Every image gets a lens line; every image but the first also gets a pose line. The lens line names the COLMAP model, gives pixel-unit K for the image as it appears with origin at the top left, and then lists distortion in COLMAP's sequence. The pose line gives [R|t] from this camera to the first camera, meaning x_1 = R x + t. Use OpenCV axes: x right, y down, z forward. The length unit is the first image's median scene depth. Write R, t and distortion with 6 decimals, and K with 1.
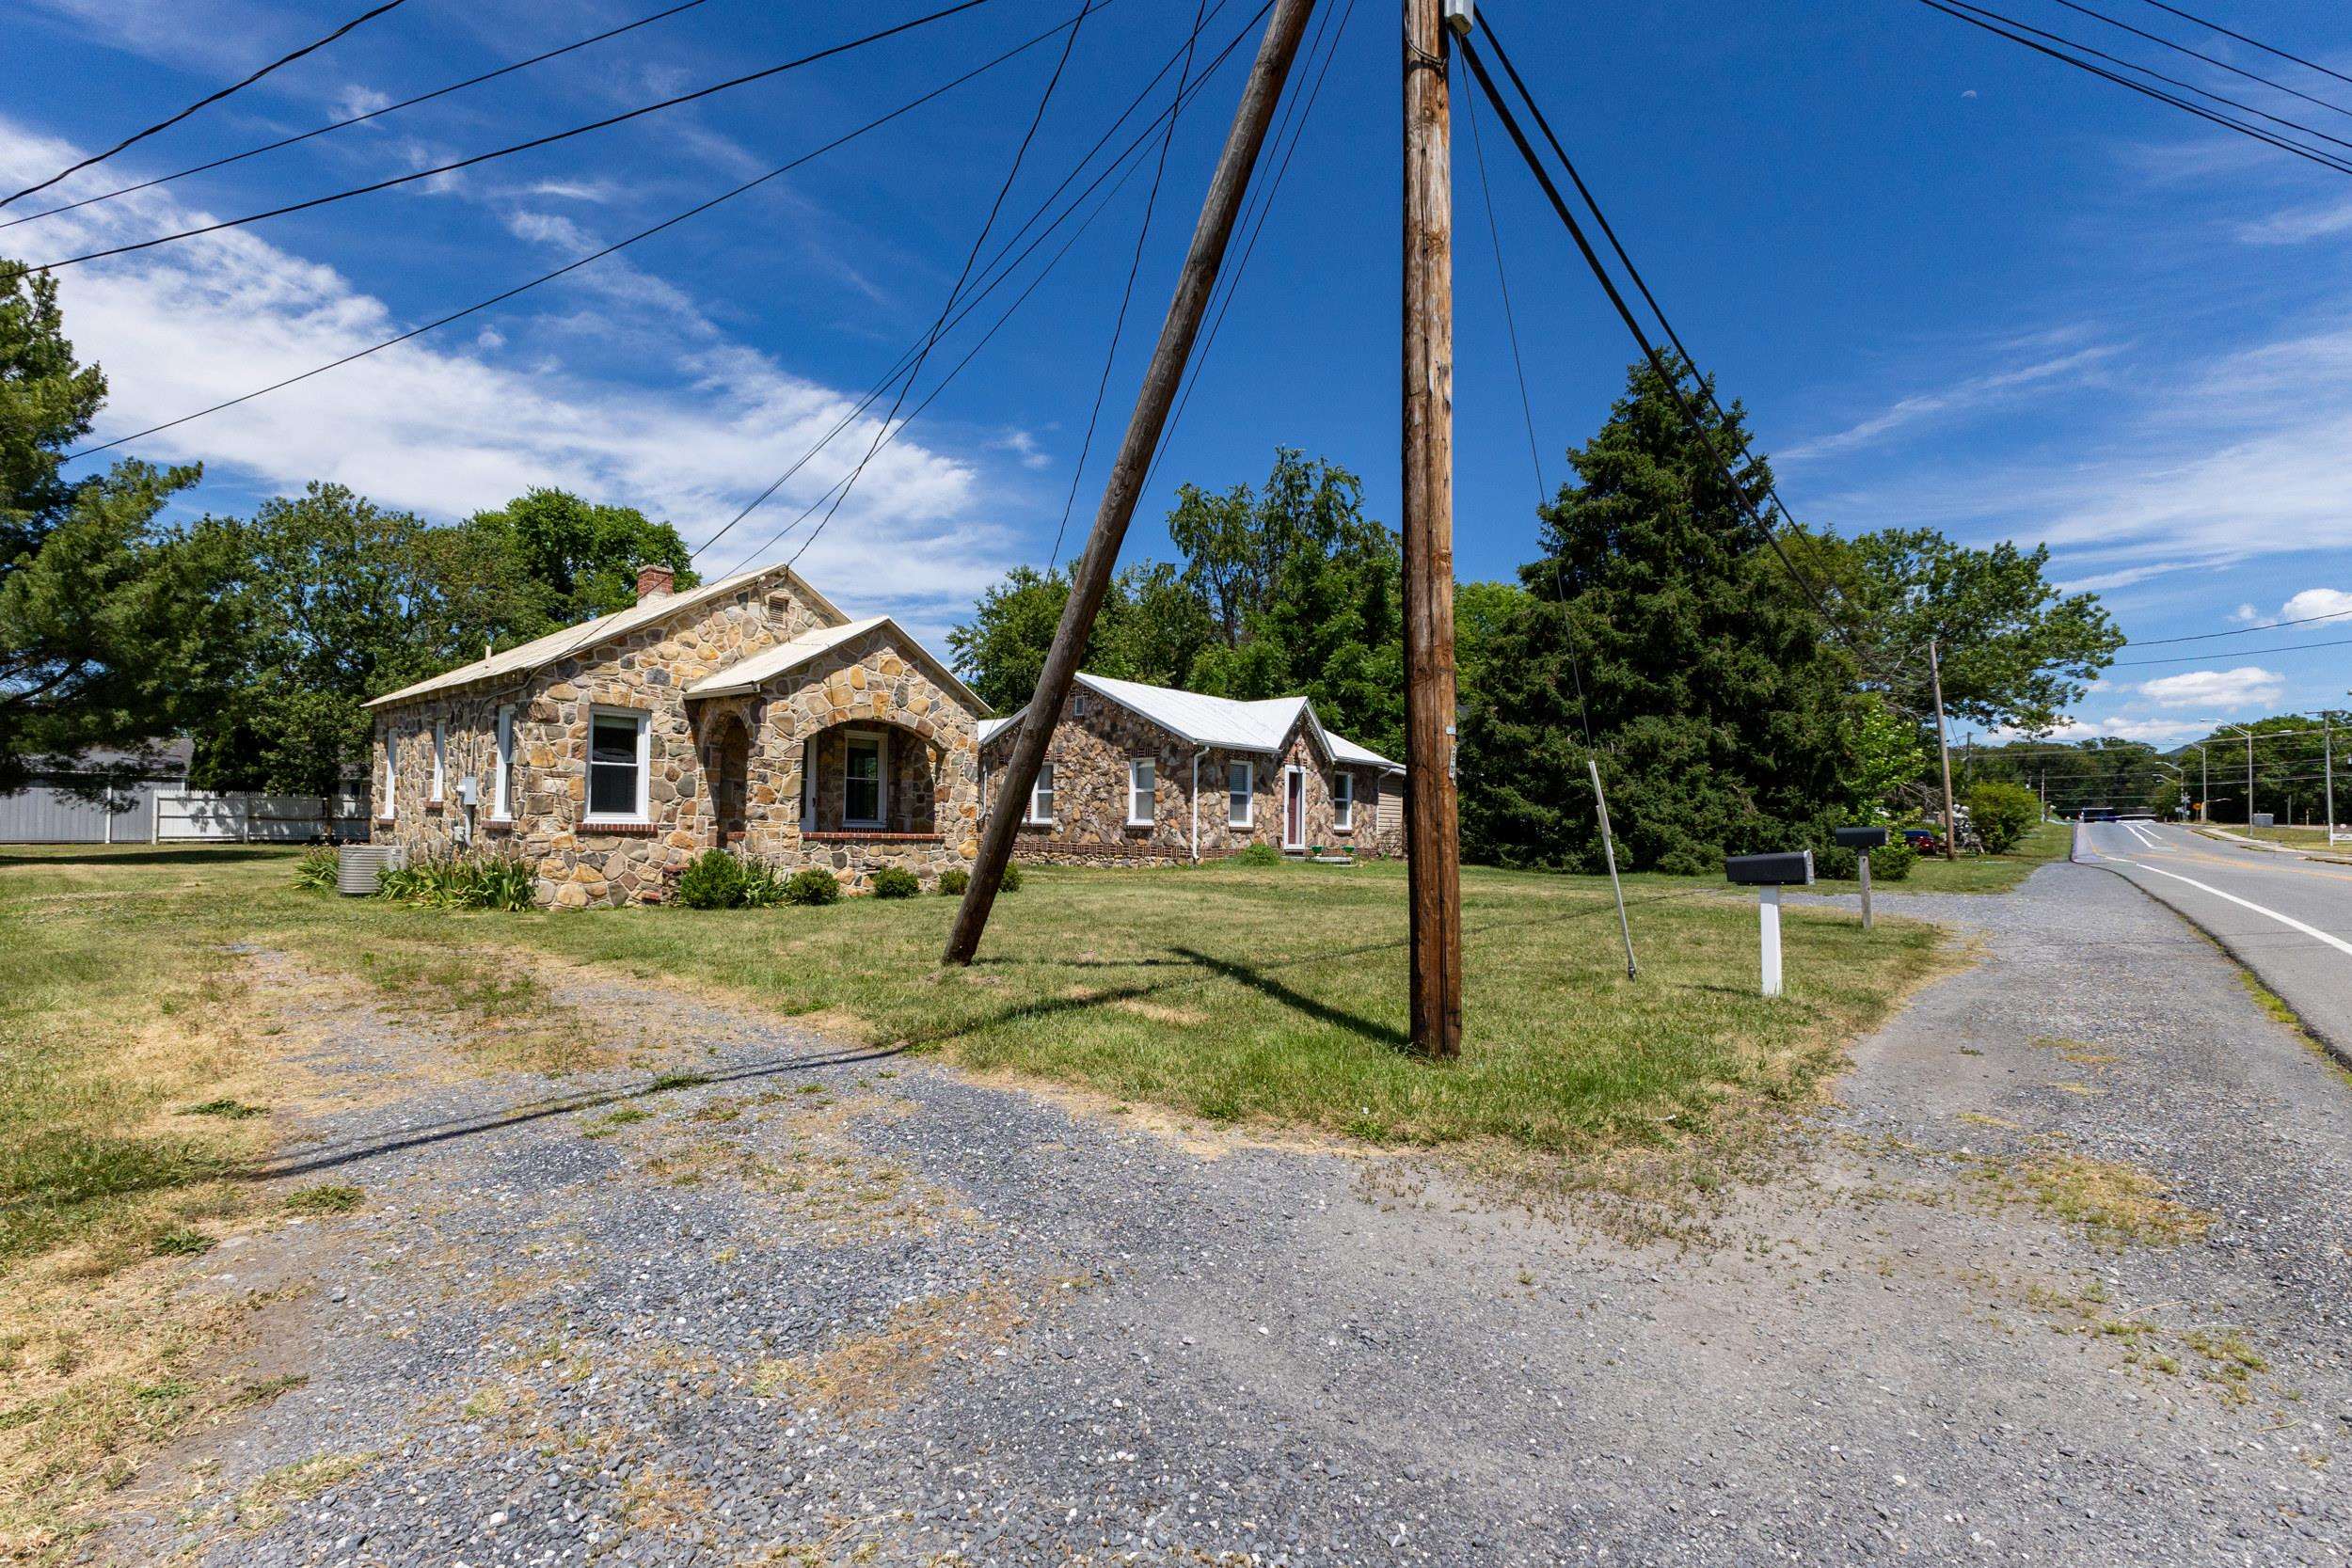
lens RADIAL K [[1064.3, 0, 1175.6], [0, 1064.3, 786.6], [0, 0, 1]] dist [0.018327, -0.002697]
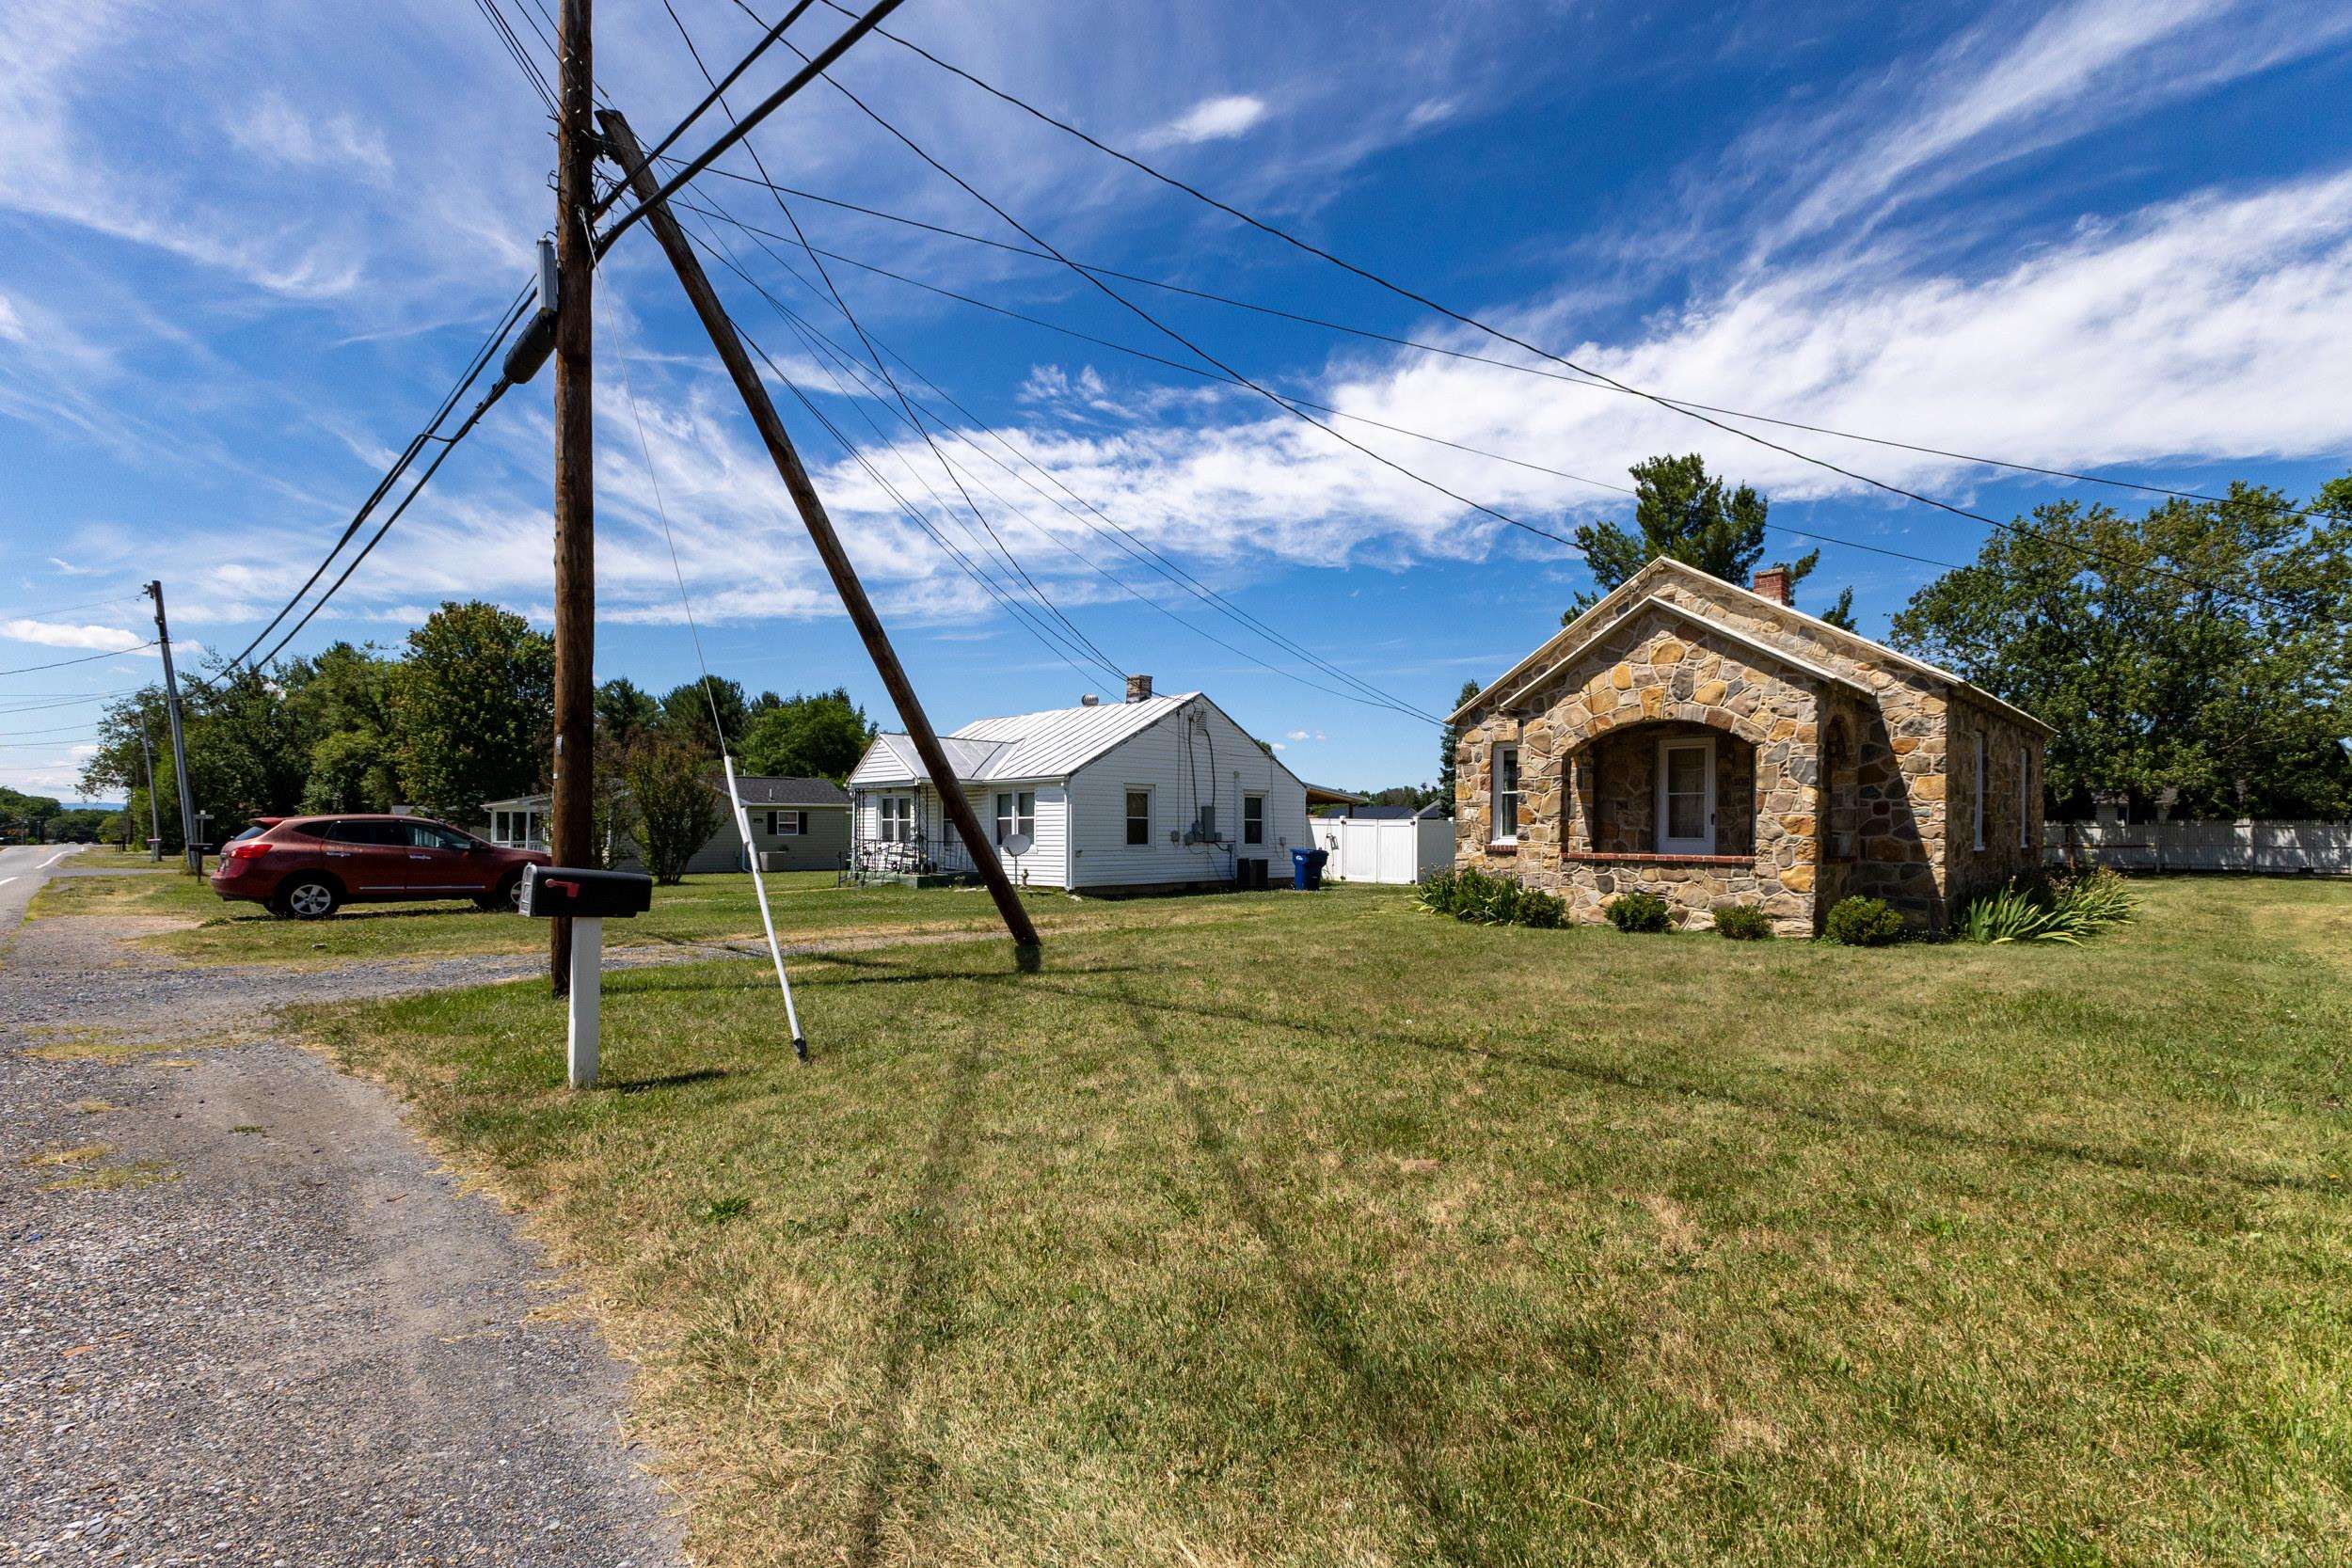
lens RADIAL K [[1064.3, 0, 1176.4], [0, 1064.3, 853.4], [0, 0, 1]] dist [0.018327, -0.002697]
pose [[-0.087368, -0.000785, -0.996176, 0.623895], [0.030125, 0.999540, -0.003430, 0.035924], [0.995721, -0.030309, -0.087304, 0.726403]]
